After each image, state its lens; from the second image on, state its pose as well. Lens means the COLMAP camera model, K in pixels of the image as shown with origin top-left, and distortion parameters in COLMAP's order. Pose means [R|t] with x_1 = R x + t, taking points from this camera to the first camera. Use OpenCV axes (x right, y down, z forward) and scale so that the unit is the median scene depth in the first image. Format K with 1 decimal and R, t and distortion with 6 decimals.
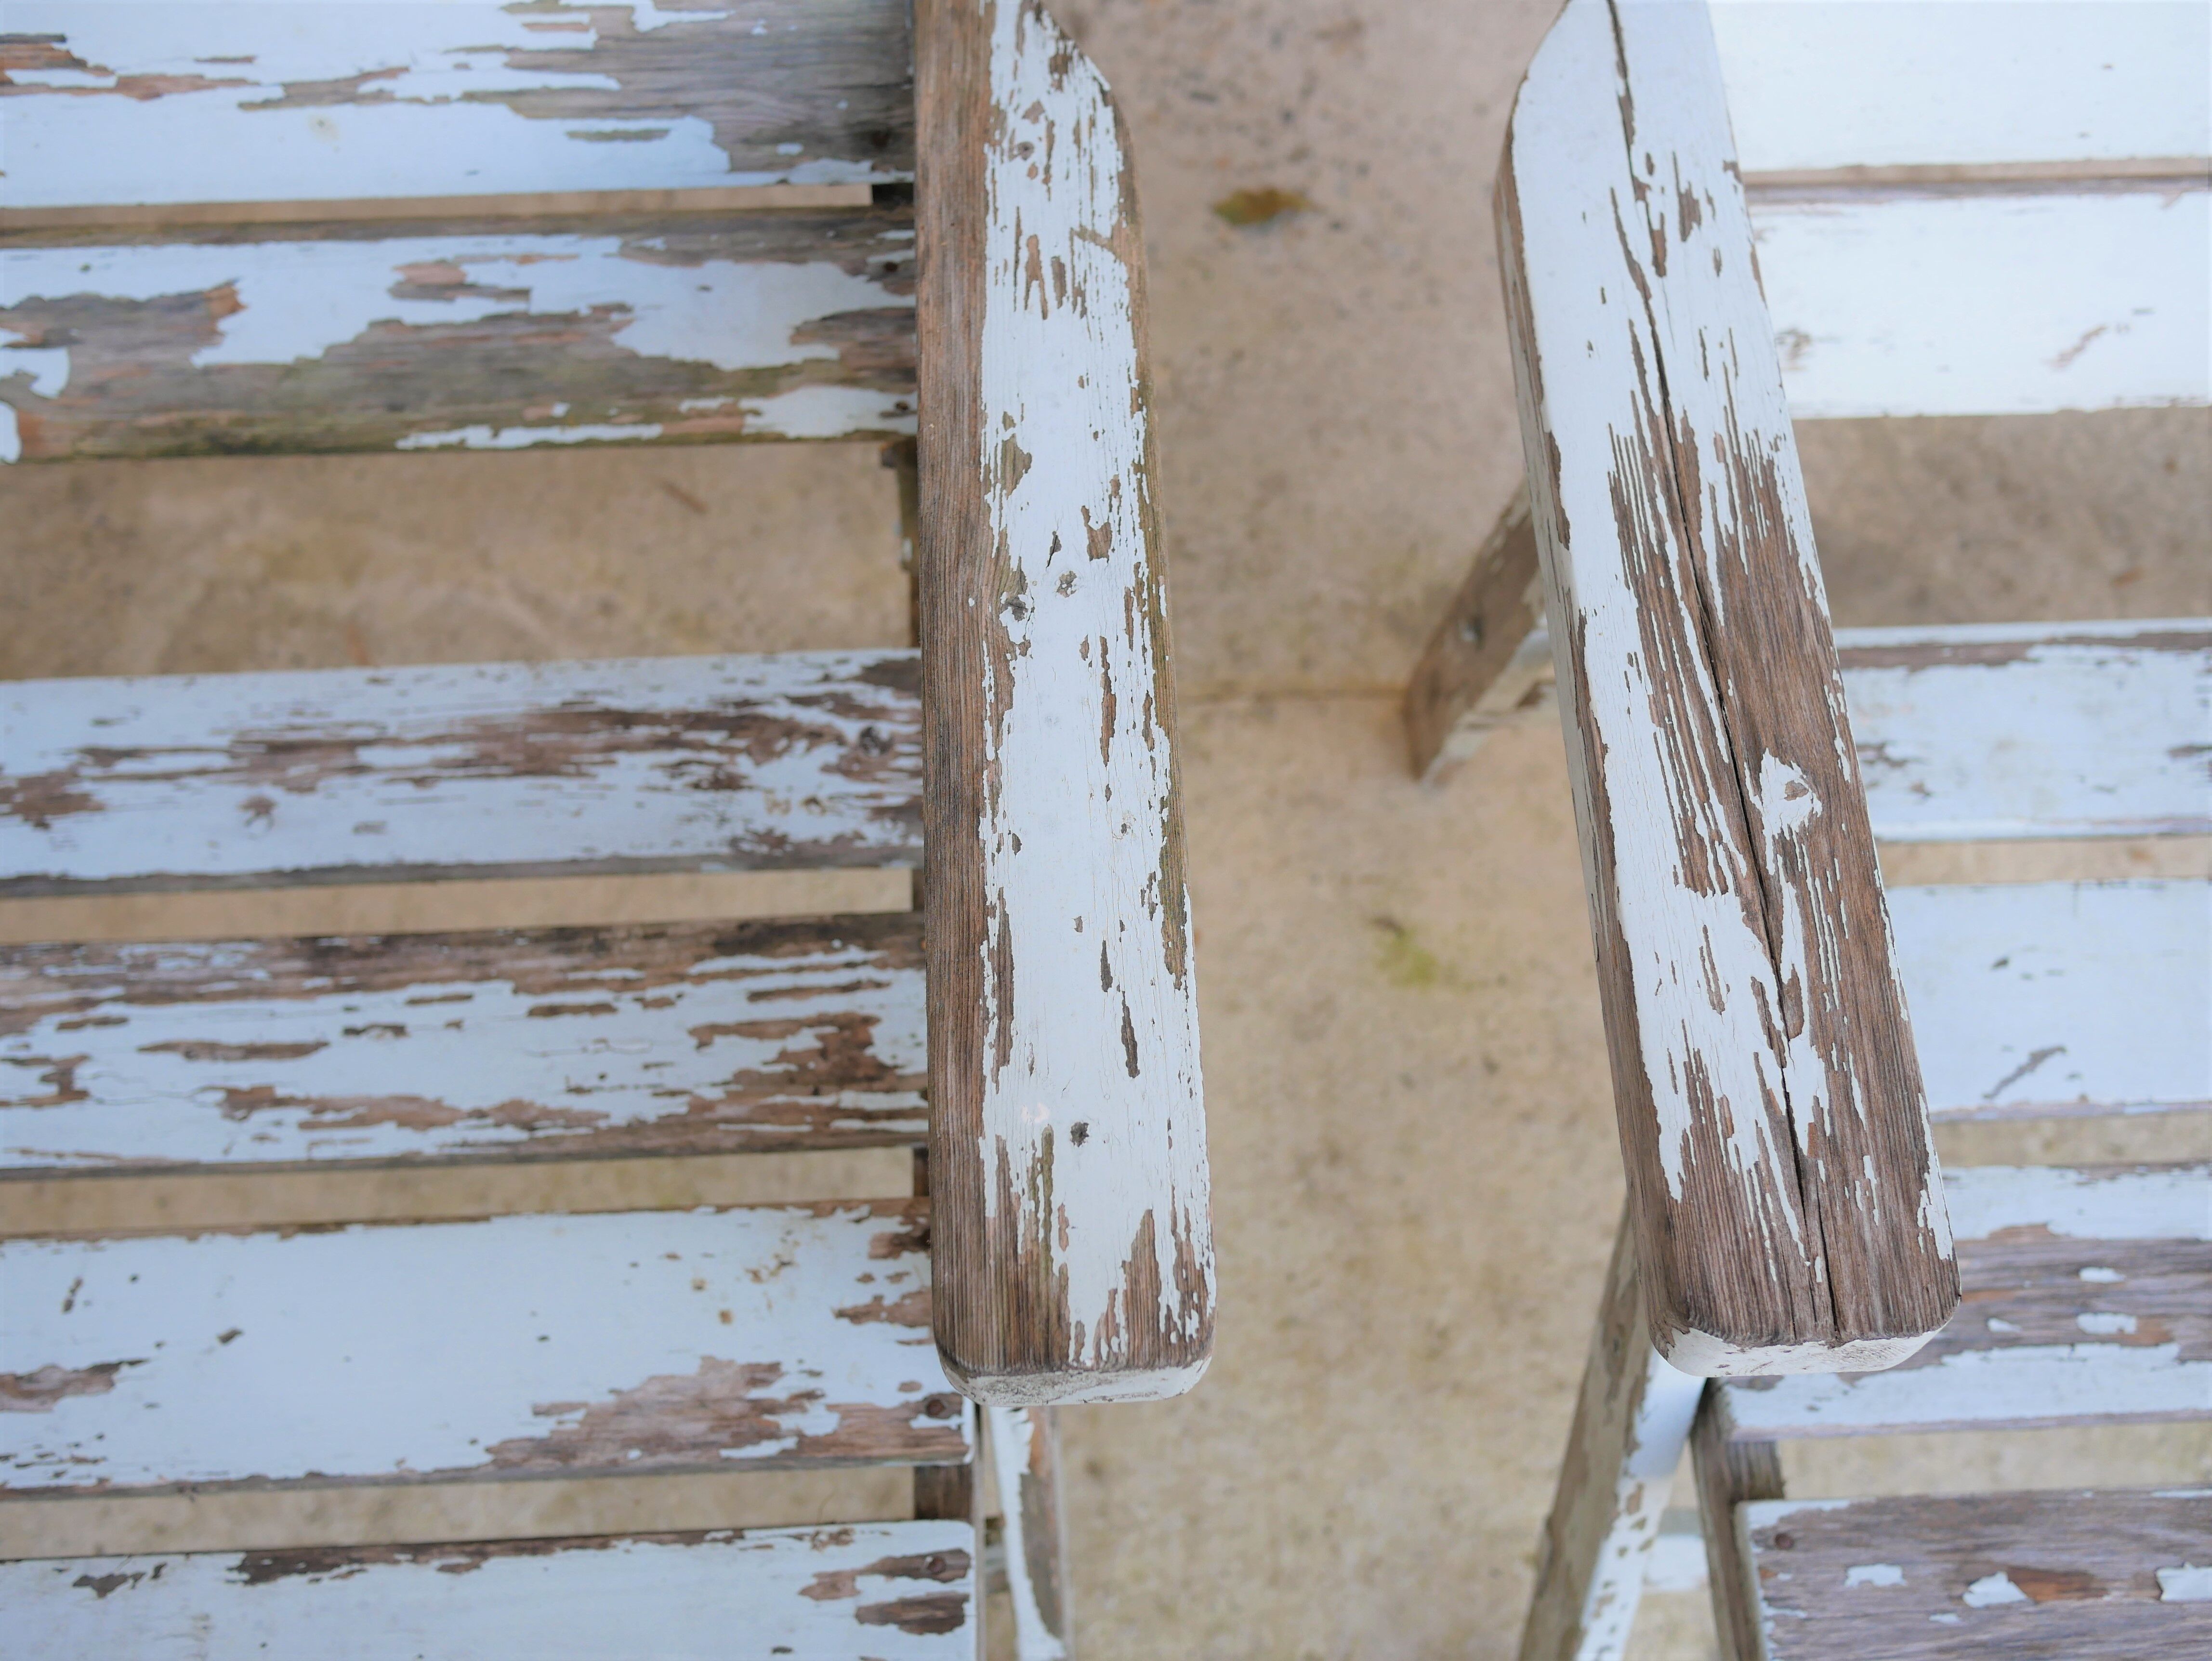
lens RADIAL K [[2490.5, 0, 1120.1], [0, 2490.5, 817.0], [0, 0, 1]] dist [-0.013388, 0.000000]
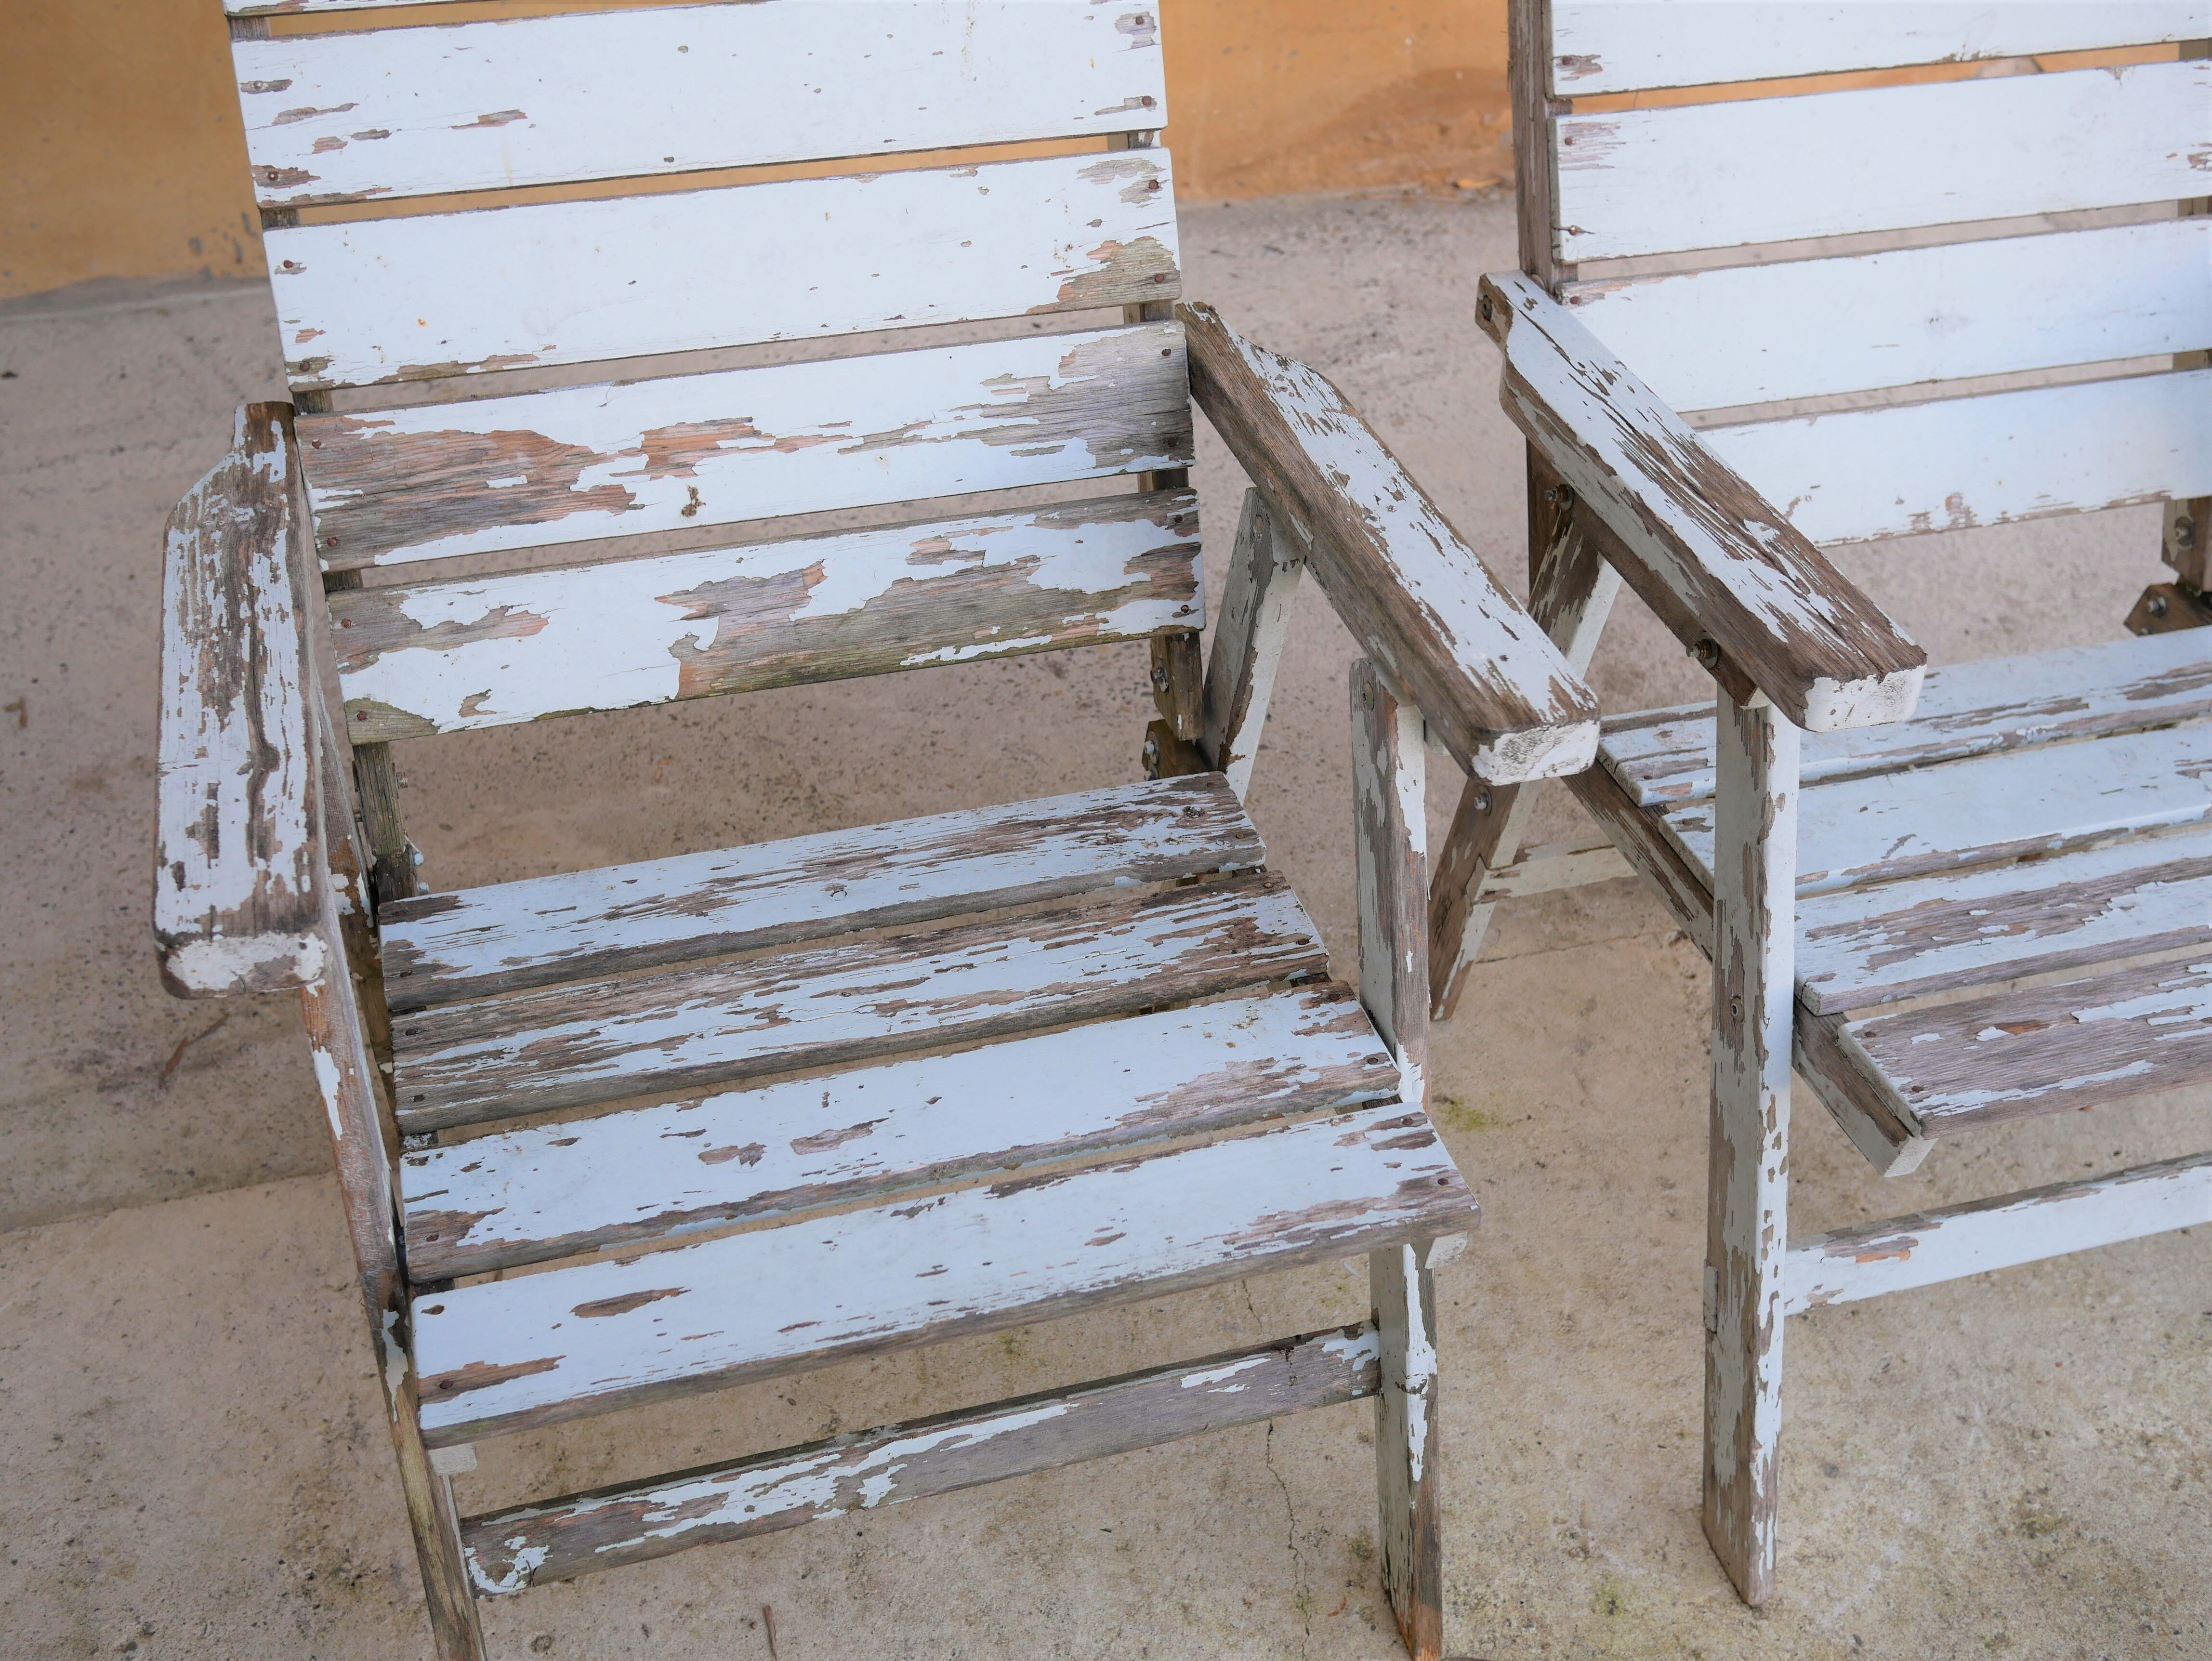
lens RADIAL K [[2490.5, 0, 1104.8], [0, 2490.5, 841.7], [0, 0, 1]] dist [-0.013388, 0.000000]
pose [[0.971029, -0.129464, 0.200852, -0.528138], [0.206861, 0.876192, -0.435311, 0.747581], [-0.119628, 0.464248, 0.877589, -0.466027]]
